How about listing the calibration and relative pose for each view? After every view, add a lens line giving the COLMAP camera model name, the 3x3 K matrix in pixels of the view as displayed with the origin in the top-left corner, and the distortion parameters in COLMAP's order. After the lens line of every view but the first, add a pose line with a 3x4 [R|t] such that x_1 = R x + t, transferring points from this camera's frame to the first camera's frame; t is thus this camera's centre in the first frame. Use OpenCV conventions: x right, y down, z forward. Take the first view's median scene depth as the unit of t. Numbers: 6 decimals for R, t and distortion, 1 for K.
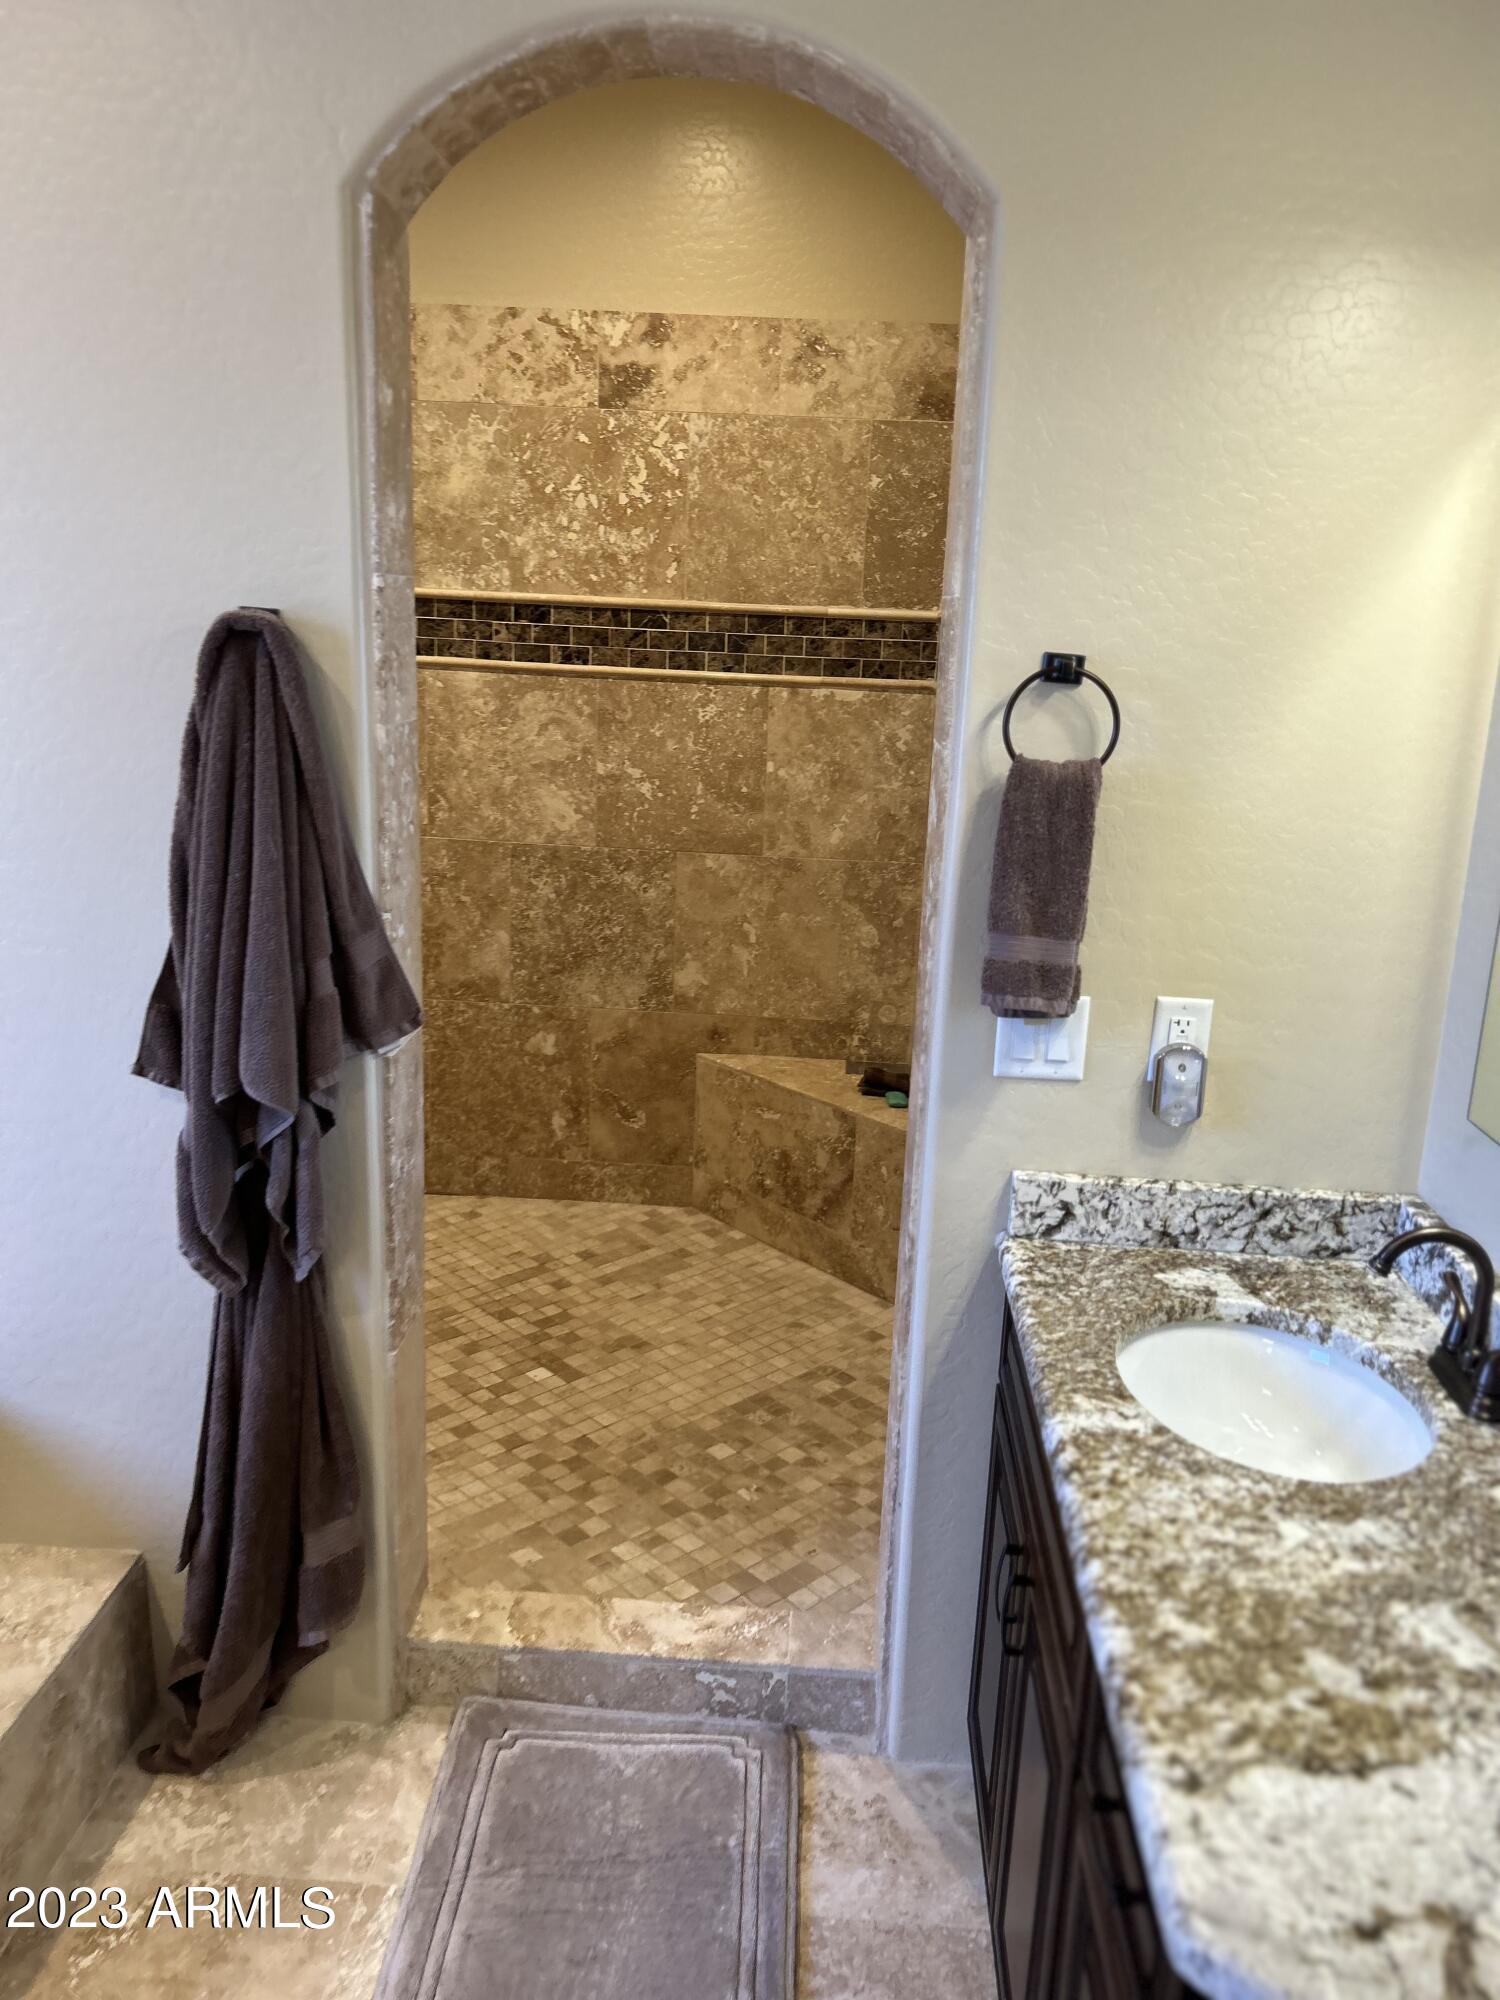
lens RADIAL K [[1515.7, 0, 752.0], [0, 1515.7, 1010.9], [0, 0, 1]] dist [0.035109, -0.011930]
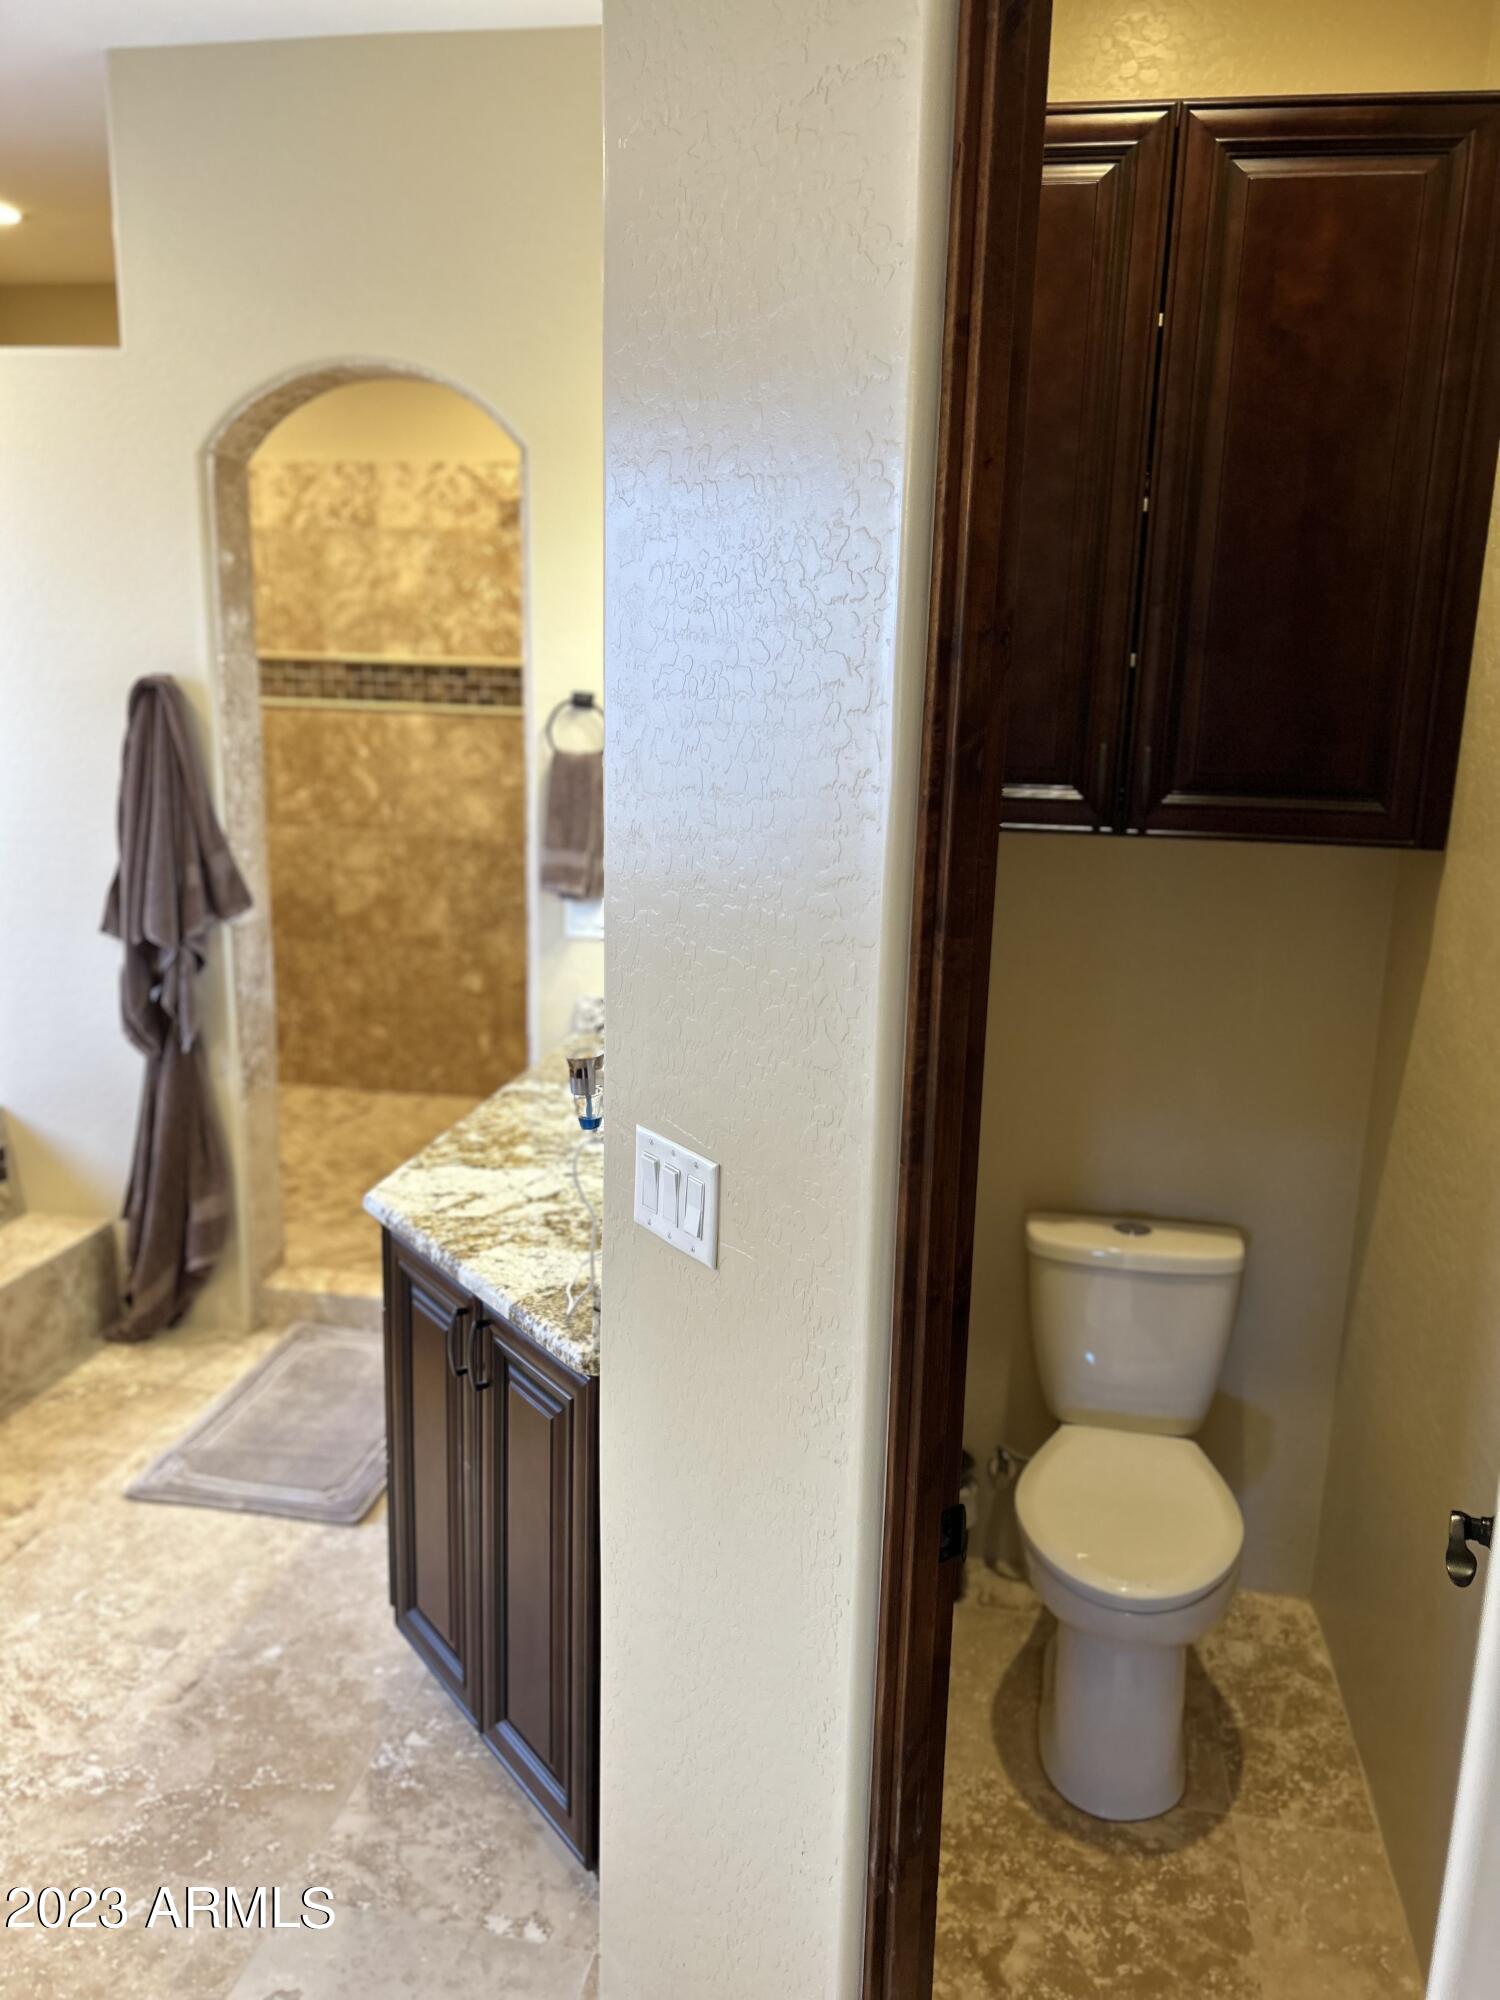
lens RADIAL K [[1566.7, 0, 743.3], [0, 1566.7, 1022.3], [0, 0, 1]] dist [0.063609, -0.072209]
pose [[0.988421, 0.012792, -0.151194, 0.603675], [-0.017822, 0.999330, -0.031966, 0.185523], [0.150684, 0.034291, 0.987987, -0.694804]]
